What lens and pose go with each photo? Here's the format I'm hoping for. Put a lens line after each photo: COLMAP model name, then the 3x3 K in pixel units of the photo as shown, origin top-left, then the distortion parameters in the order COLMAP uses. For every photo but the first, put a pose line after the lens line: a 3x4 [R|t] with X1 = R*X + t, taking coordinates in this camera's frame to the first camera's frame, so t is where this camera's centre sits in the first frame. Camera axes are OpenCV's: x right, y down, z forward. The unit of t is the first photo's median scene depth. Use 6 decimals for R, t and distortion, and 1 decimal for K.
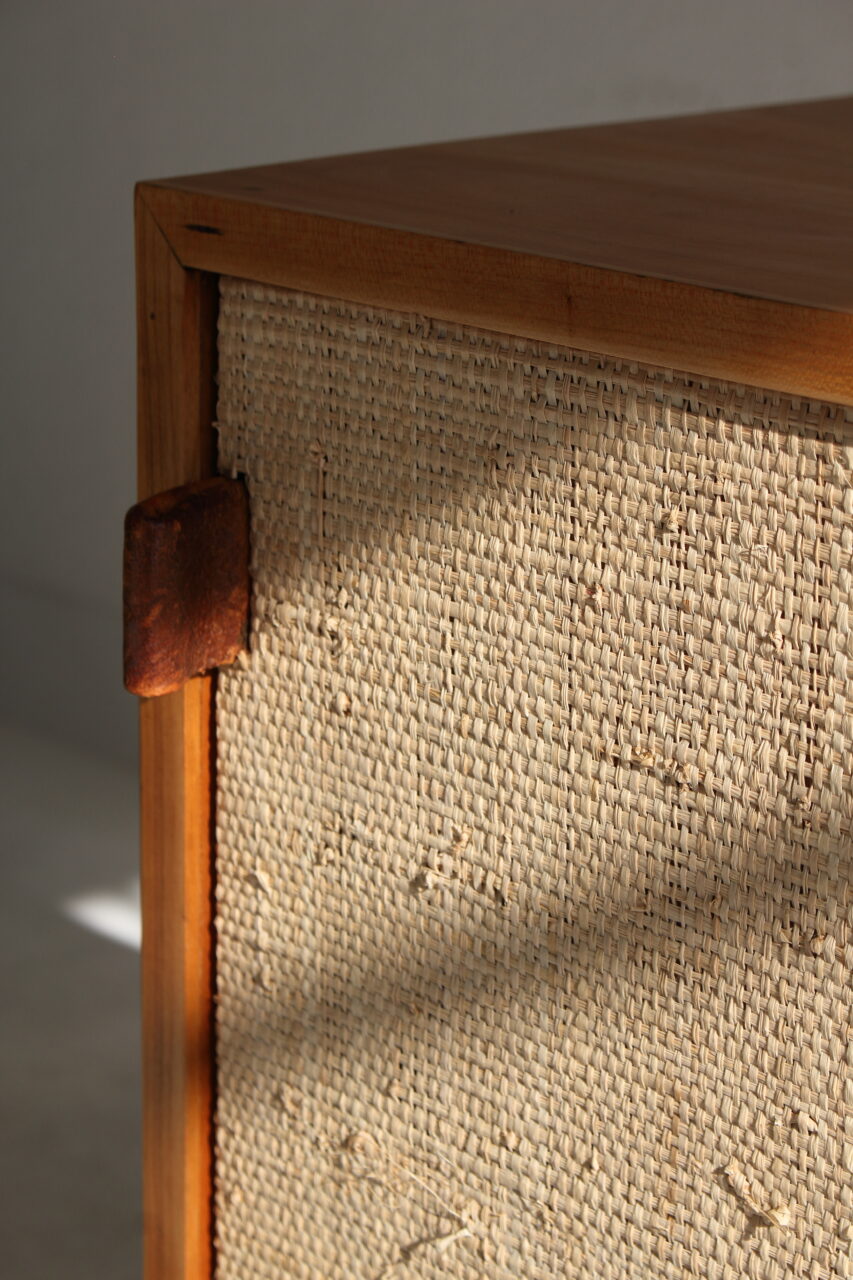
lens RADIAL K [[3051.0, 0, 425.4], [0, 3051.0, 639.6], [0, 0, 1]] dist [0.052516, 0.000000]
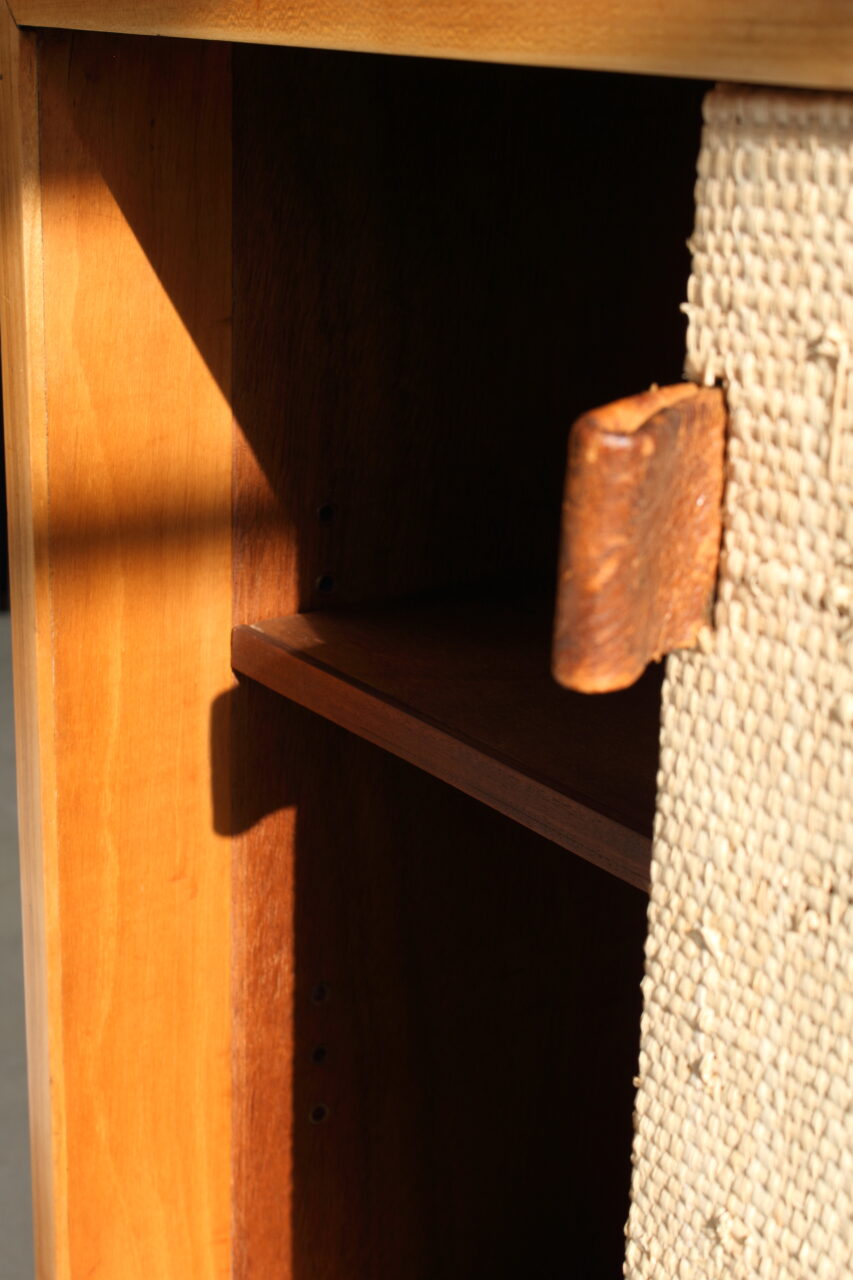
lens RADIAL K [[2071.7, 0, 426.2], [0, 2071.7, 640.4], [0, 0, 1]] dist [-0.055814, 0.000000]
pose [[0.985090, 0.057700, -0.162077, -0.045696], [-0.056497, 0.998330, 0.012026, 0.004761], [0.162500, -0.002690, 0.986705, 0.512003]]
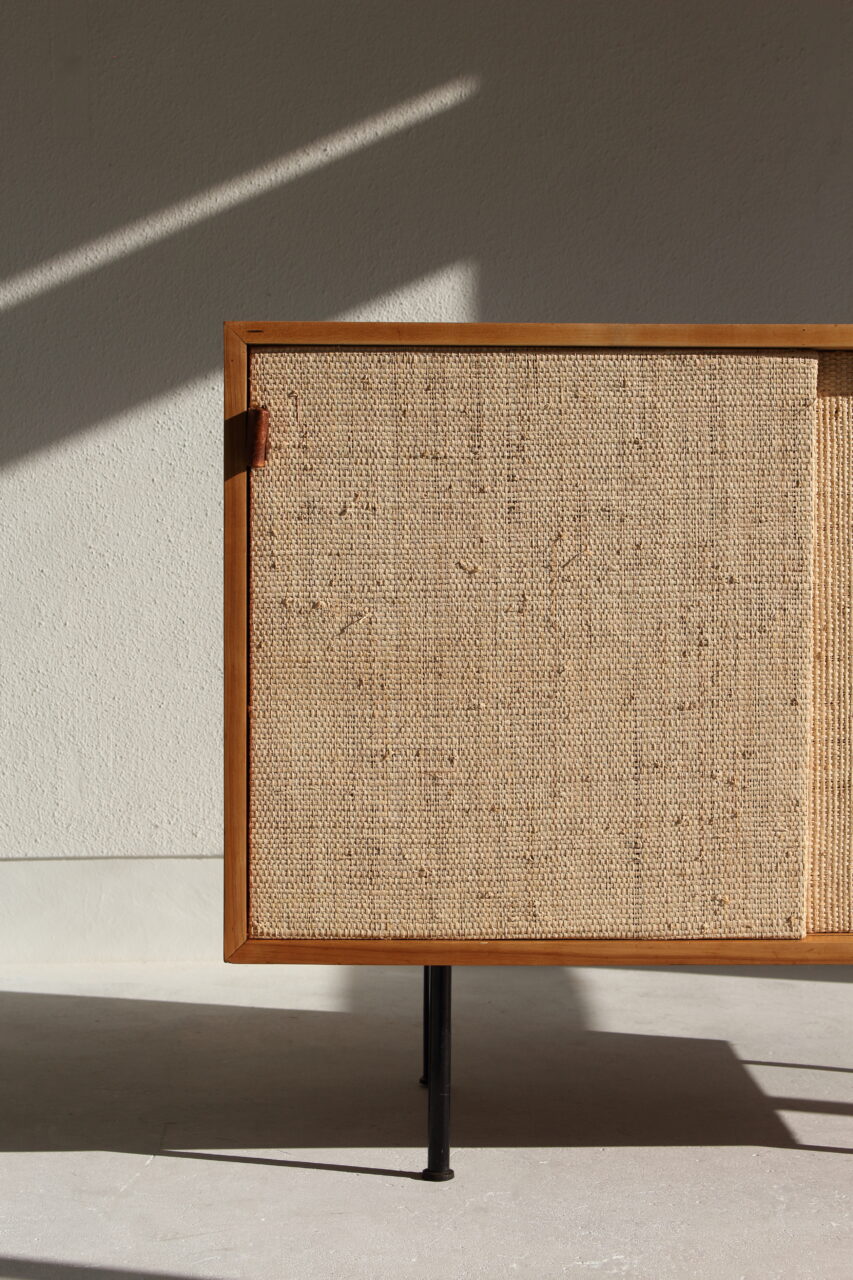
lens RADIAL K [[2459.9, 0, 427.3], [0, 2459.9, 639.9], [0, 0, 1]] dist [-0.041819, 0.000000]
pose [[0.693308, -0.055895, 0.718471, -1.876949], [0.222525, 0.964871, -0.139667, 0.606640], [-0.685425, 0.256710, 0.681390, -0.888995]]
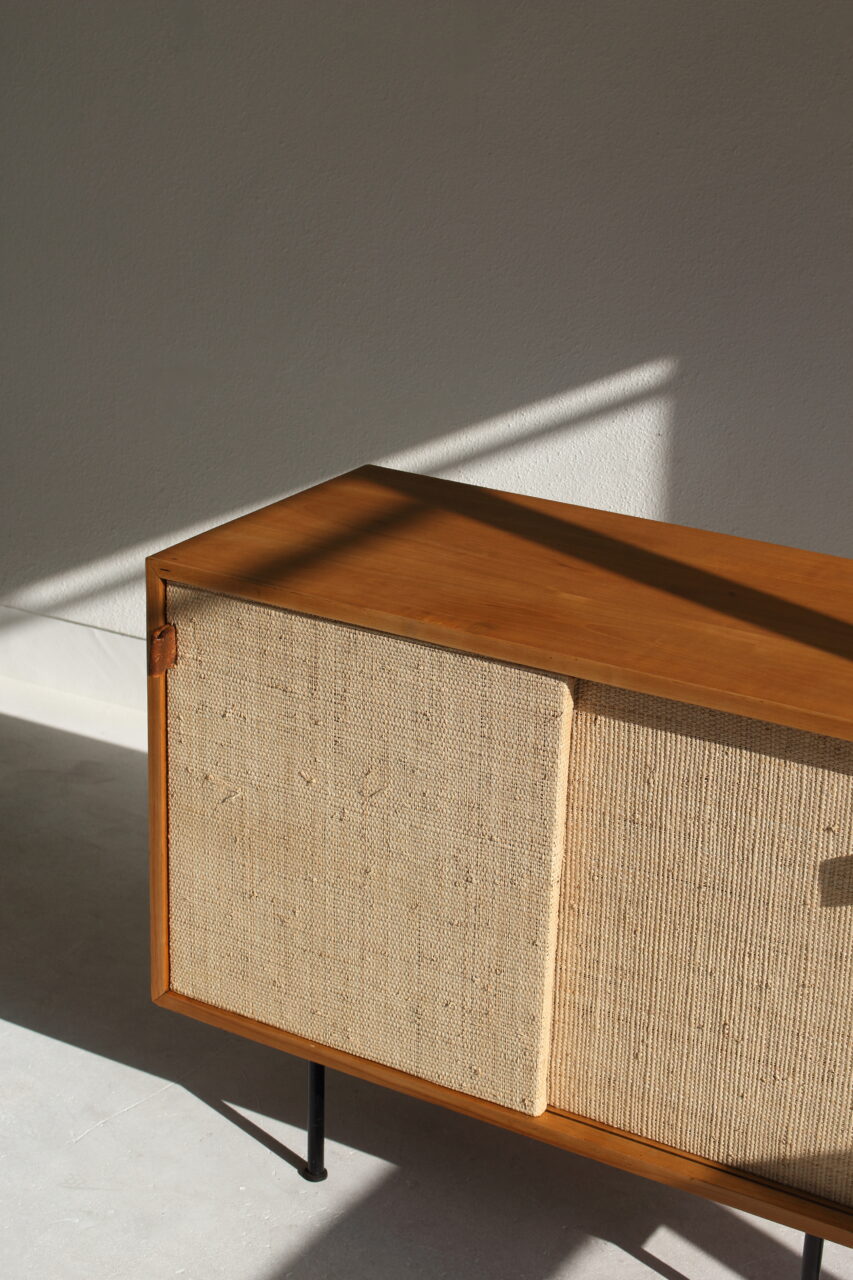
lens RADIAL K [[2235.2, 0, 424.5], [0, 2235.2, 639.4], [0, 0, 1]] dist [-0.032565, 0.000000]
pose [[0.970749, -0.075244, 0.228001, -0.431652], [0.059240, 0.995327, 0.076254, -0.248930], [-0.232673, -0.060517, 0.970670, -2.102191]]
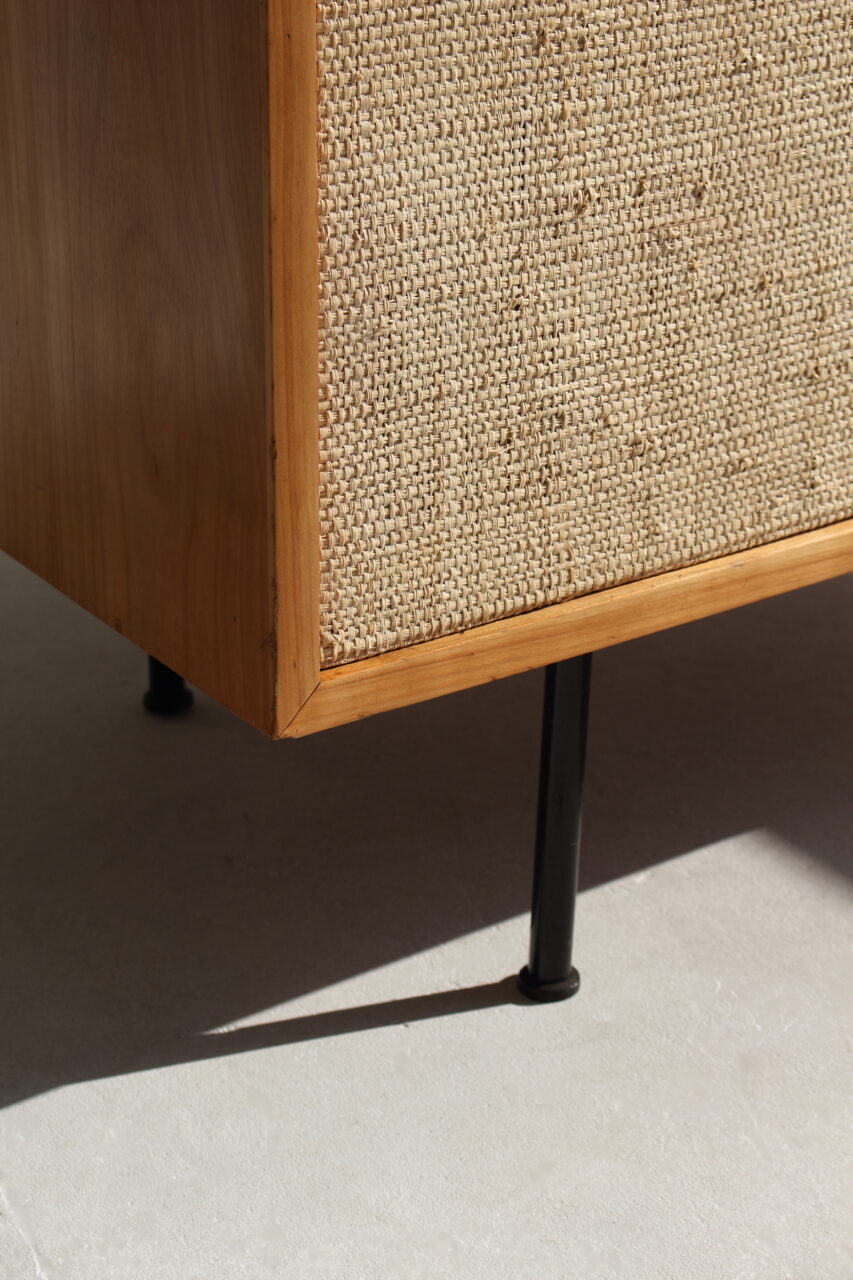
lens RADIAL K [[2576.4, 0, 427.1], [0, 2576.4, 638.7], [0, 0, 1]] dist [0.015511, 0.000000]
pose [[0.168318, -0.423858, 0.889951, -1.148512], [0.290194, 0.884129, 0.366200, 0.057115], [-0.942049, 0.196621, 0.271816, 0.797608]]
